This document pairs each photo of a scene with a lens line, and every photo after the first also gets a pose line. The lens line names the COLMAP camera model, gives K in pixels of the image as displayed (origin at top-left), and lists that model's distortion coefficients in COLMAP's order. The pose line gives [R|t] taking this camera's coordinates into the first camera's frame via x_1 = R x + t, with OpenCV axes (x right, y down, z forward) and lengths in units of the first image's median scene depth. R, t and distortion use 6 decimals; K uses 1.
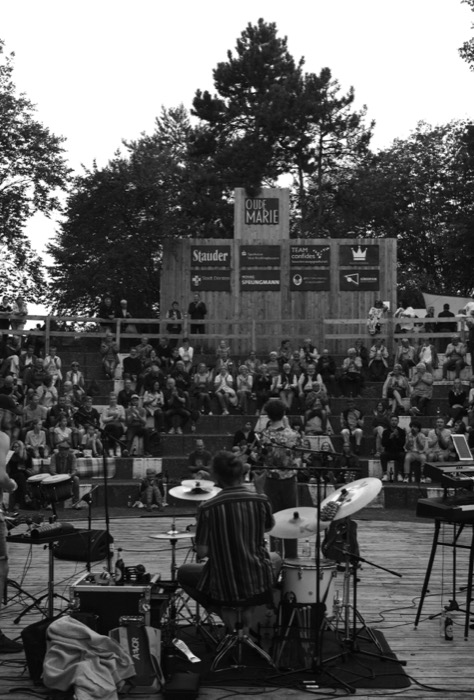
lens RADIAL K [[925.6, 0, 237.0], [0, 925.6, 350.0], [0, 0, 1]] dist [-0.017422, 0.018034]
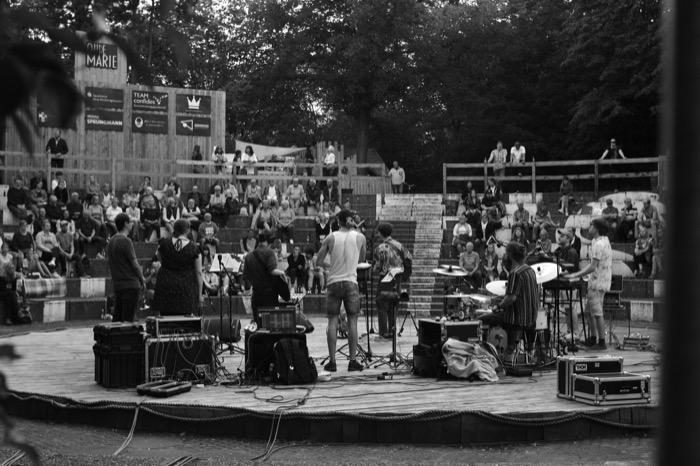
lens RADIAL K [[913.8, 0, 350.0], [0, 913.8, 233.0], [0, 0, 1]] dist [-0.039505, 0.006347]
pose [[0.880122, 0.007531, 0.474688, -0.226857], [-0.029494, 0.998810, 0.038839, 0.006071], [-0.473831, -0.048184, 0.879297, -0.077418]]
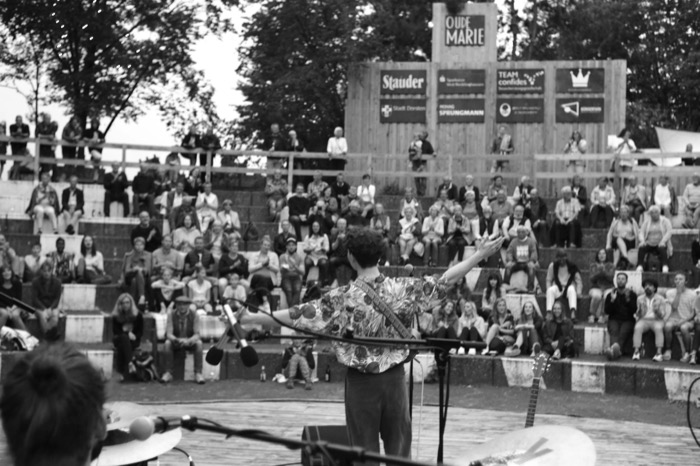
lens RADIAL K [[913.8, 0, 350.0], [0, 913.8, 233.0], [0, 0, 1]] dist [-0.039505, 0.006347]
pose [[0.992957, 0.014121, -0.117631, 0.023987], [-0.010605, 0.999480, 0.030463, 0.012875], [0.118000, -0.029001, 0.992590, 0.151076]]
